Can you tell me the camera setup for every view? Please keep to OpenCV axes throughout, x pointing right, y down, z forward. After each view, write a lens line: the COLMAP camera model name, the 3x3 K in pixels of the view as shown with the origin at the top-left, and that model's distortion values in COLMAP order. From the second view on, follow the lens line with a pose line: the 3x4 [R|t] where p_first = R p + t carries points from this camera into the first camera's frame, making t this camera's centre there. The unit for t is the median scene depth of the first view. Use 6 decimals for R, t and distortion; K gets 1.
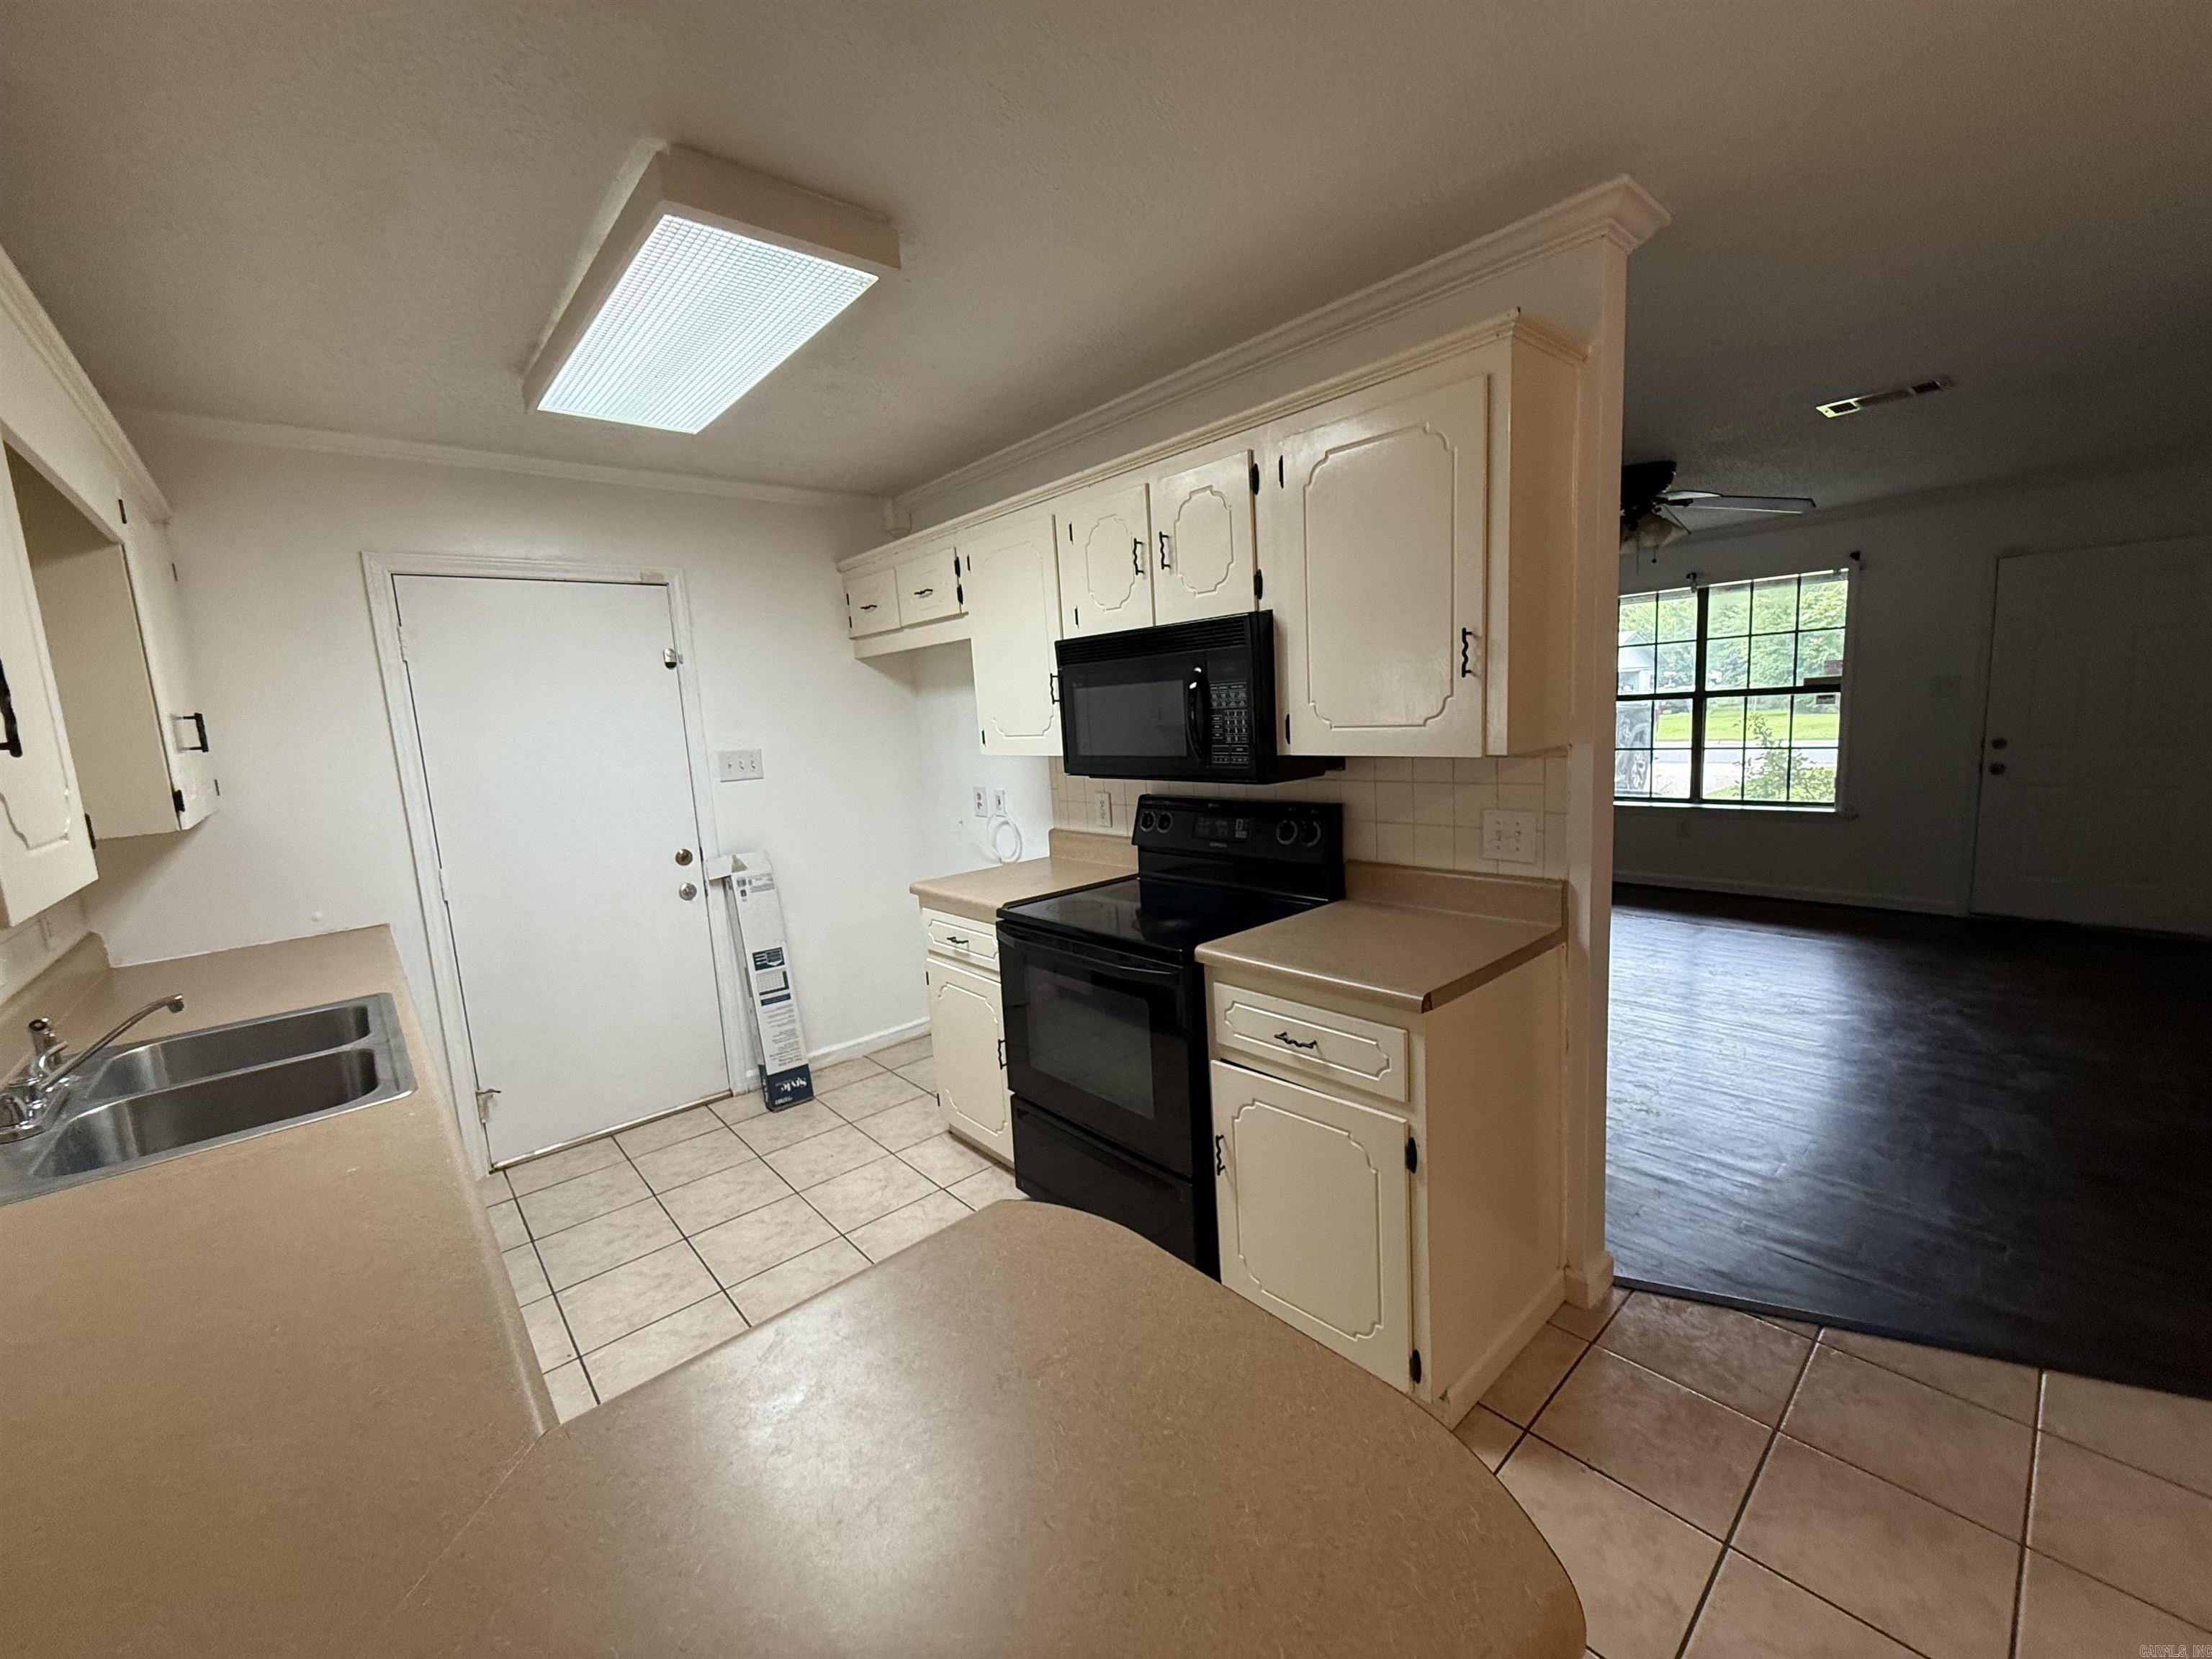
lens RADIAL K [[881.7, 0, 1111.1], [0, 881.7, 832.4], [0, 0, 1]] dist [0.000201, 0.000258]
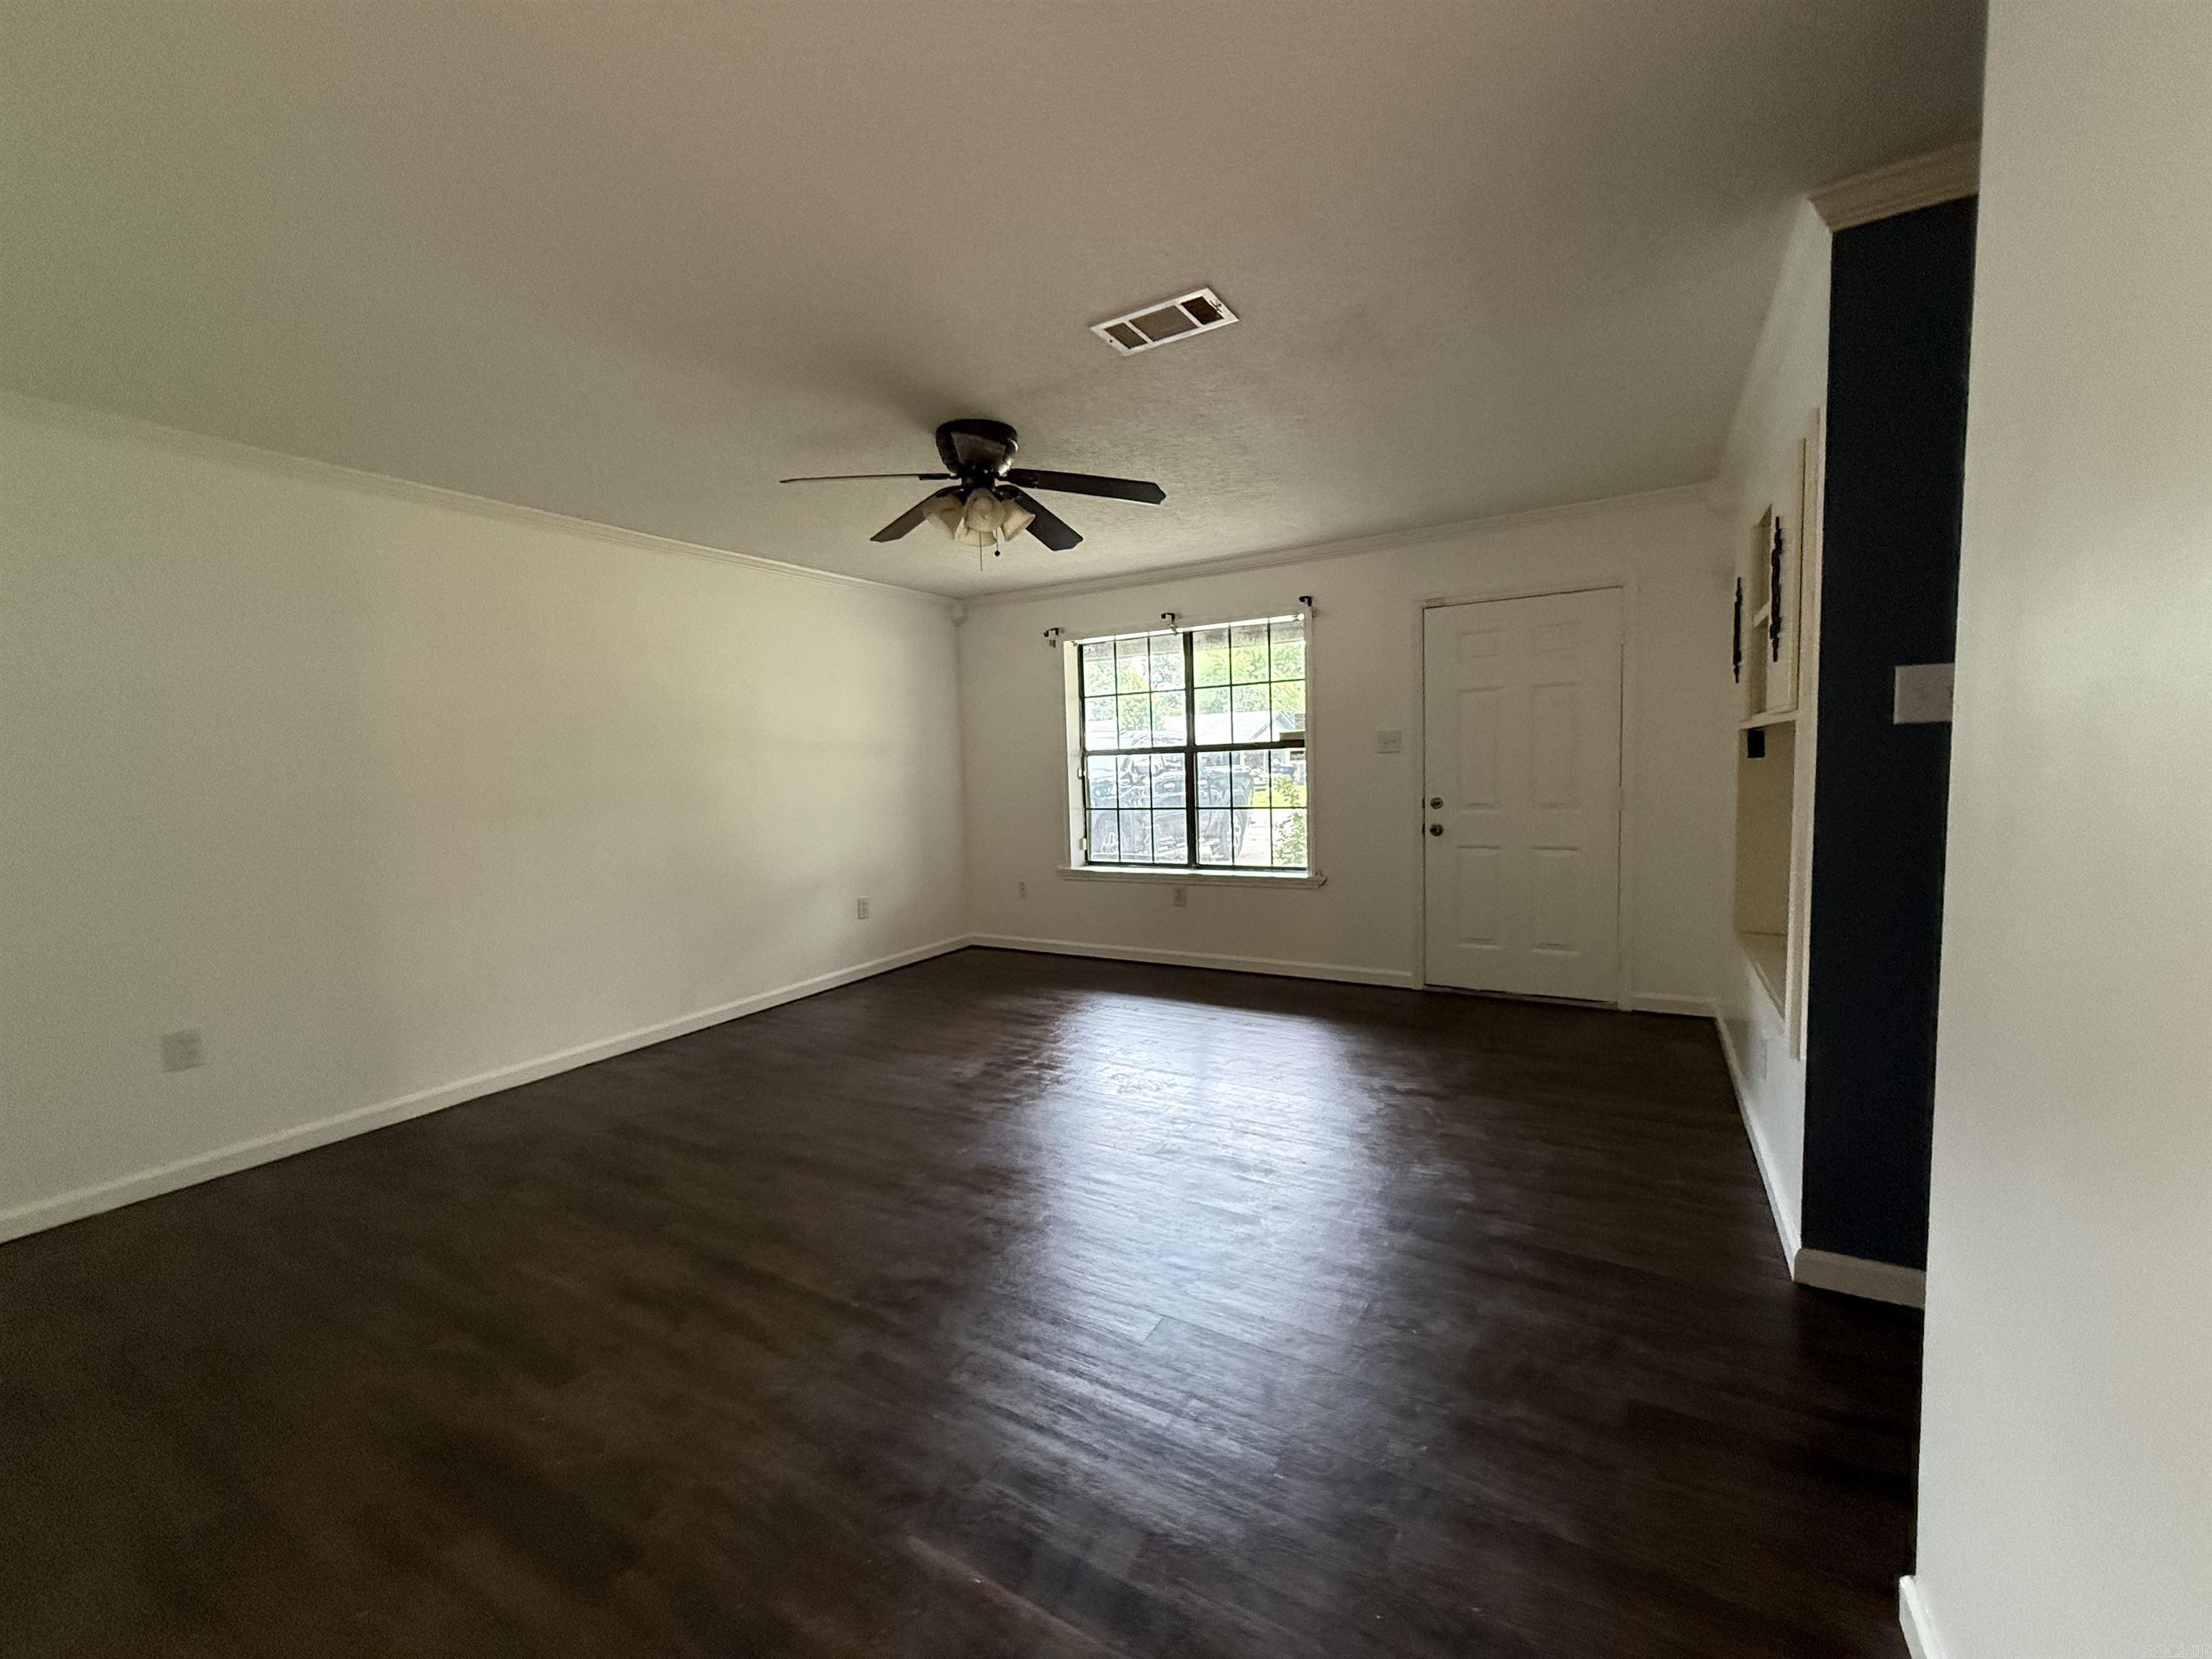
lens RADIAL K [[881.7, 0, 1111.1], [0, 881.7, 832.4], [0, 0, 1]] dist [0.000201, 0.000258]
pose [[0.949301, 0.000780, 0.314369, 0.559664], [0.022670, 0.997224, -0.070930, -0.015919], [-0.313551, 0.074461, 0.946647, 0.323453]]
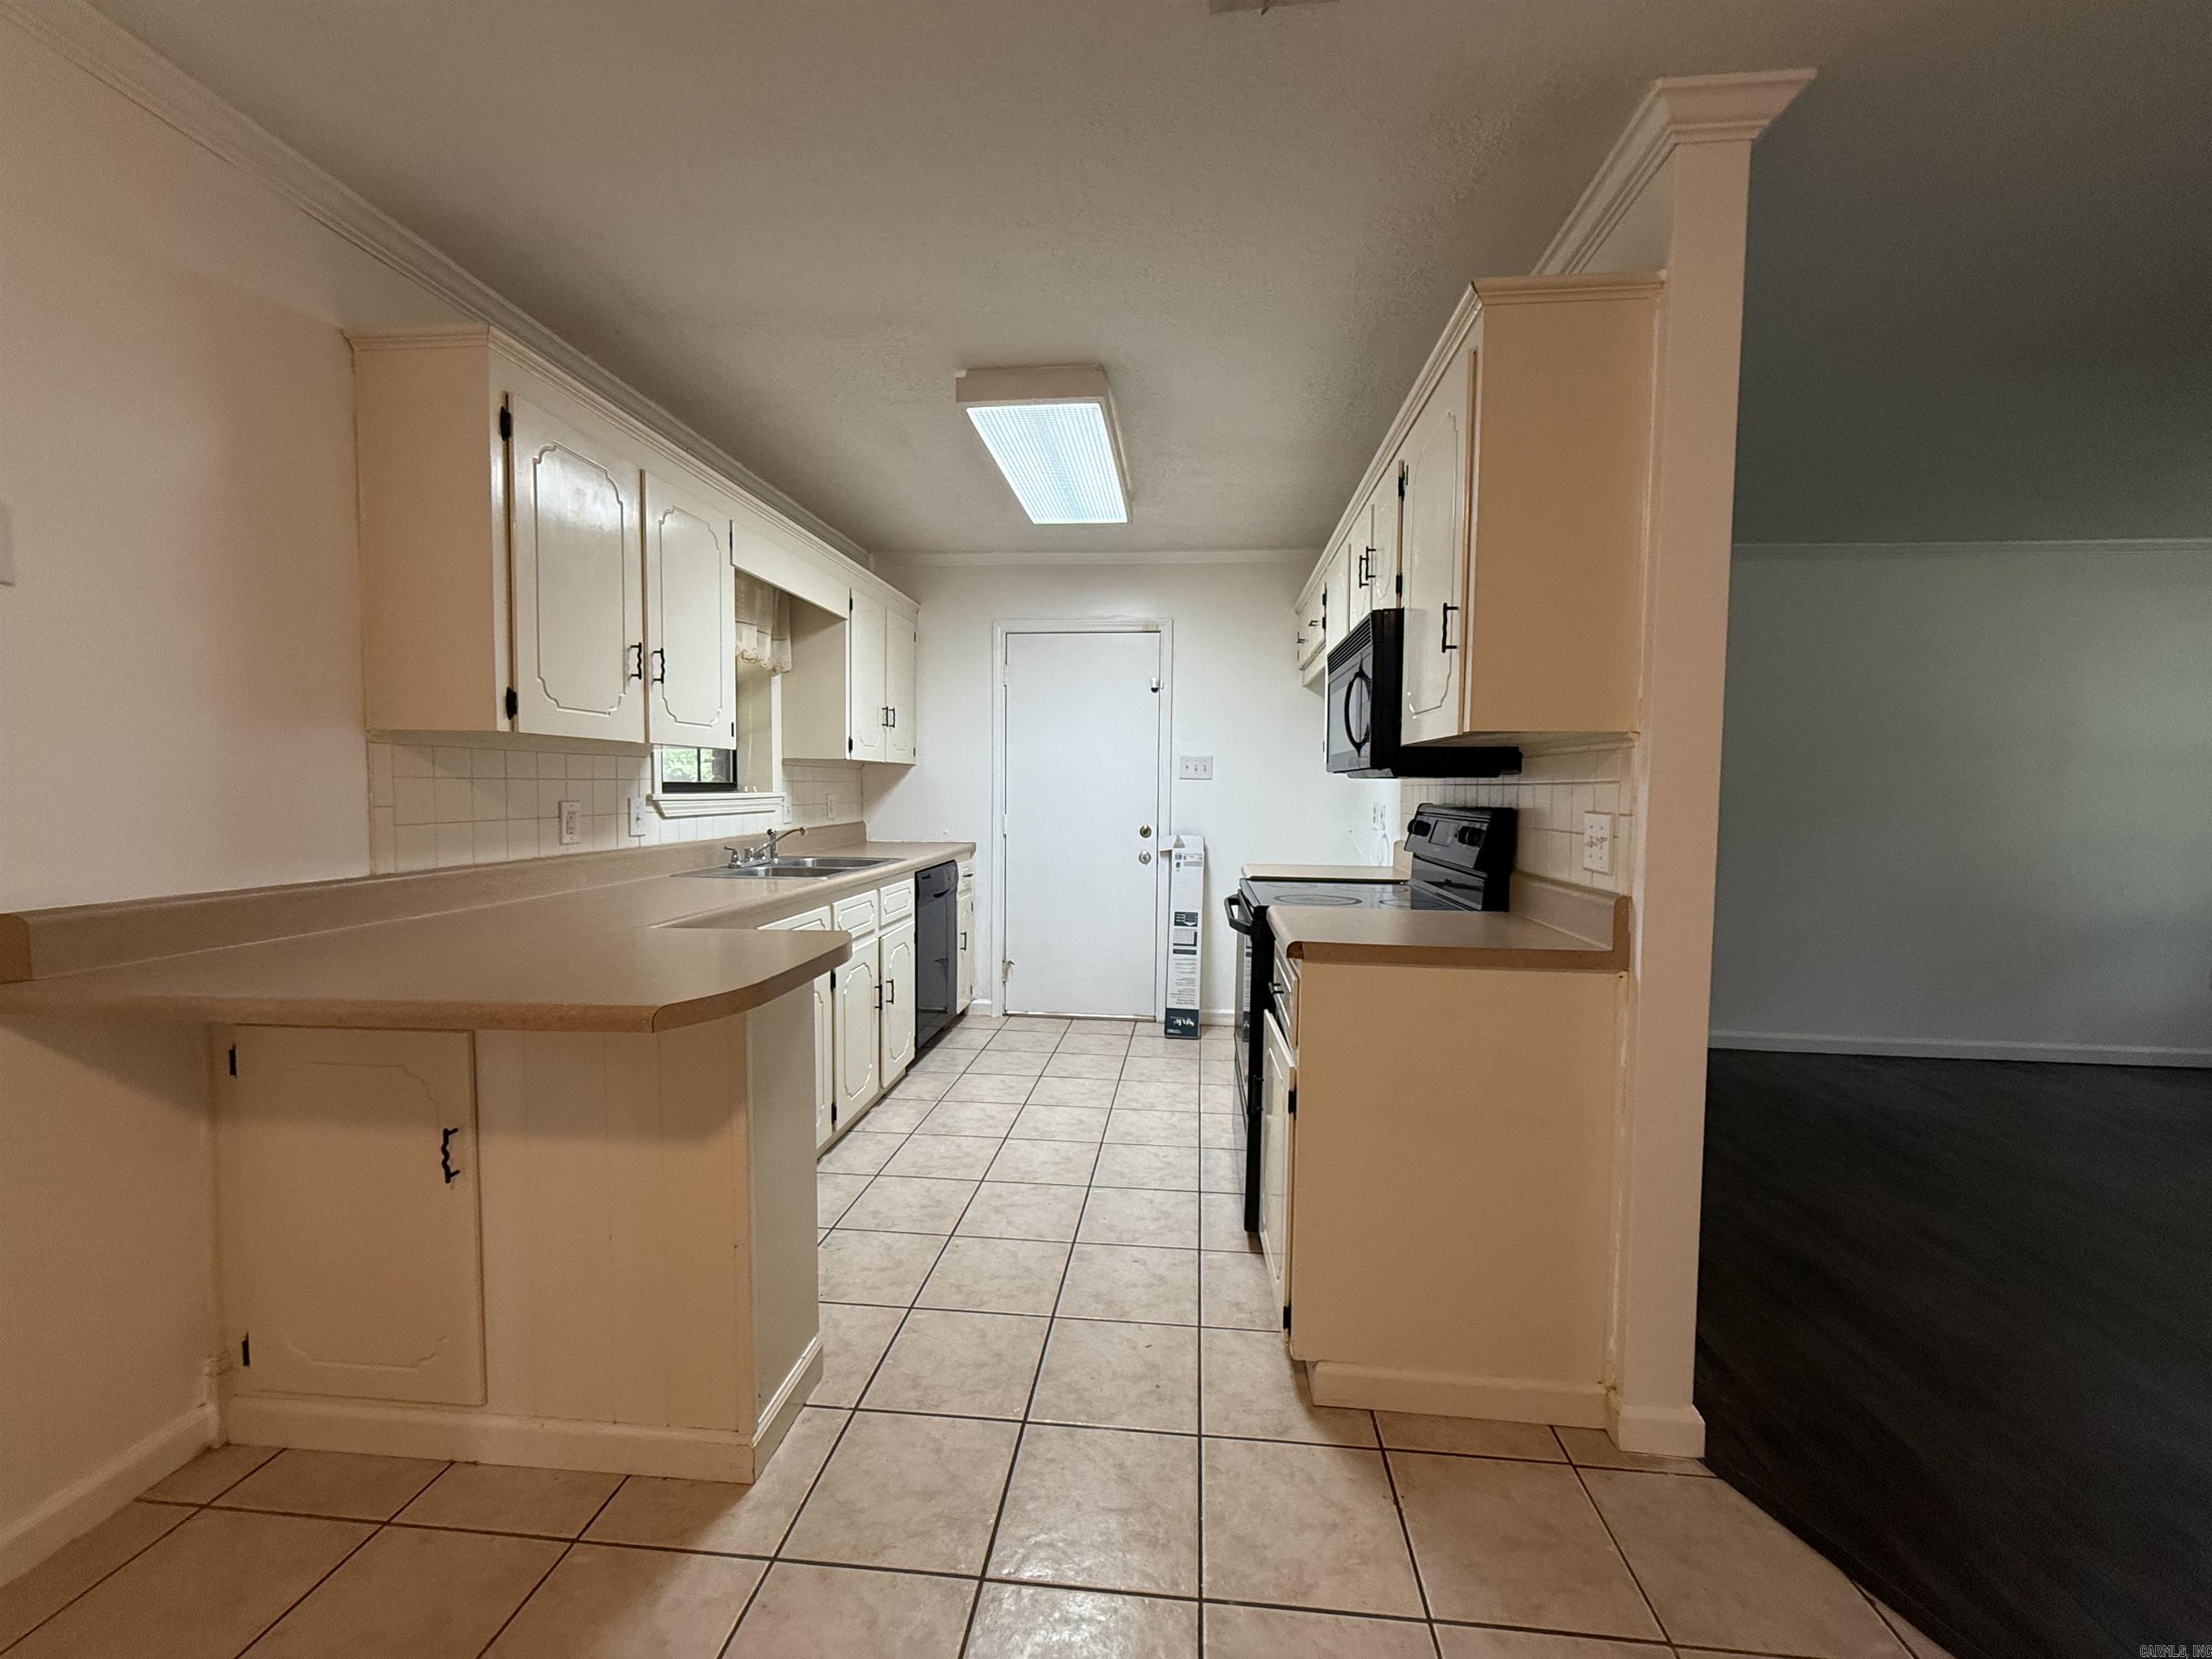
lens RADIAL K [[881.7, 0, 1111.1], [0, 881.7, 832.4], [0, 0, 1]] dist [0.000201, 0.000258]
pose [[0.677073, 0.102842, -0.728694, 0.466768], [-0.154742, 0.987945, -0.004349, 0.044150], [0.719463, 0.115704, 0.684825, 0.042822]]
